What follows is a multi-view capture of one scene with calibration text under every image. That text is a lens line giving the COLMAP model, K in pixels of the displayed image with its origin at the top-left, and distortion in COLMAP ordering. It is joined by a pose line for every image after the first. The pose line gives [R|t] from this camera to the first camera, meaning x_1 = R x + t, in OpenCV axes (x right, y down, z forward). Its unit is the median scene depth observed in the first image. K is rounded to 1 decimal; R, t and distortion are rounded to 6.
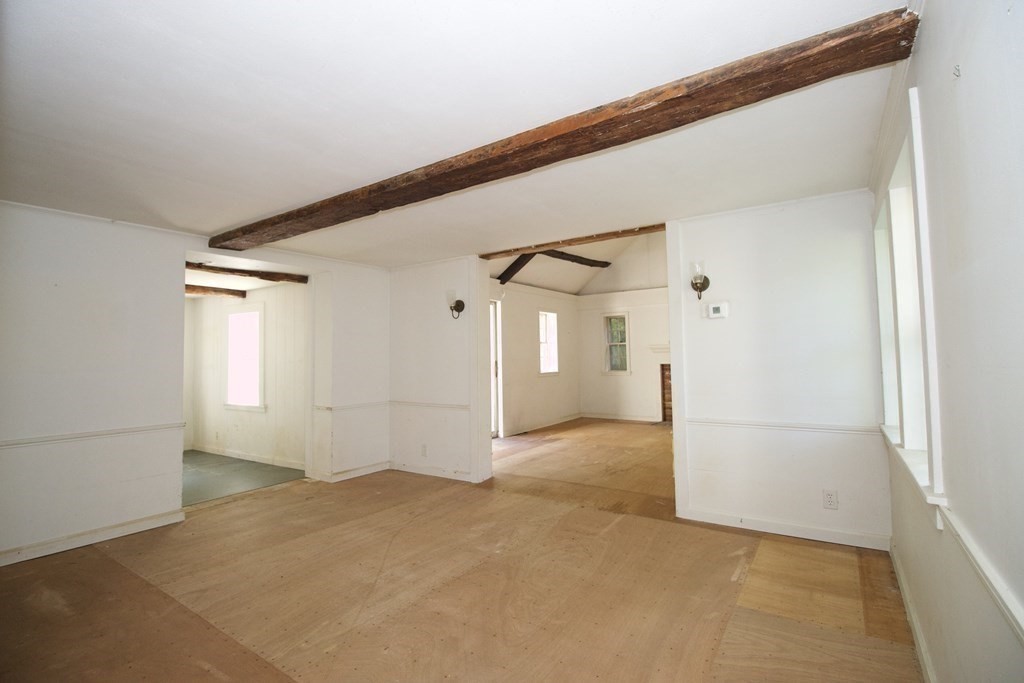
lens RADIAL K [[471.9, 0, 510.4], [0, 471.9, 338.1], [0, 0, 1]] dist [-0.004360, -0.010615]
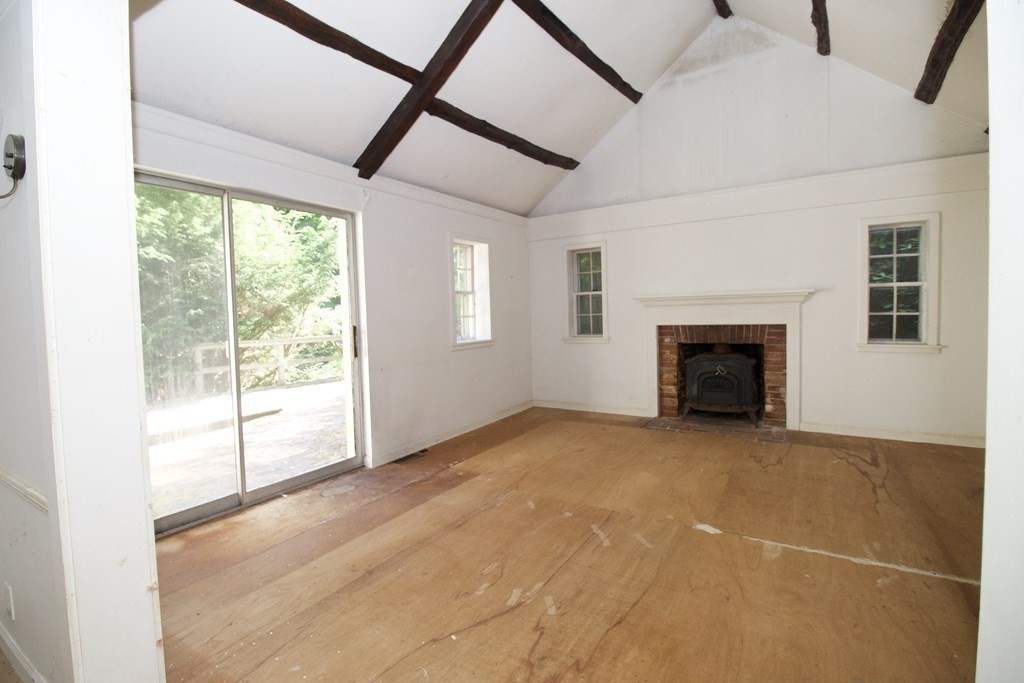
lens RADIAL K [[471.9, 0, 511.9], [0, 471.9, 336.2], [0, 0, 1]] dist [-0.004360, -0.010615]
pose [[0.998954, -0.013371, 0.043728, 0.098762], [0.009185, 0.995476, 0.094567, 0.009115], [-0.044794, -0.094066, 0.994558, 0.380802]]
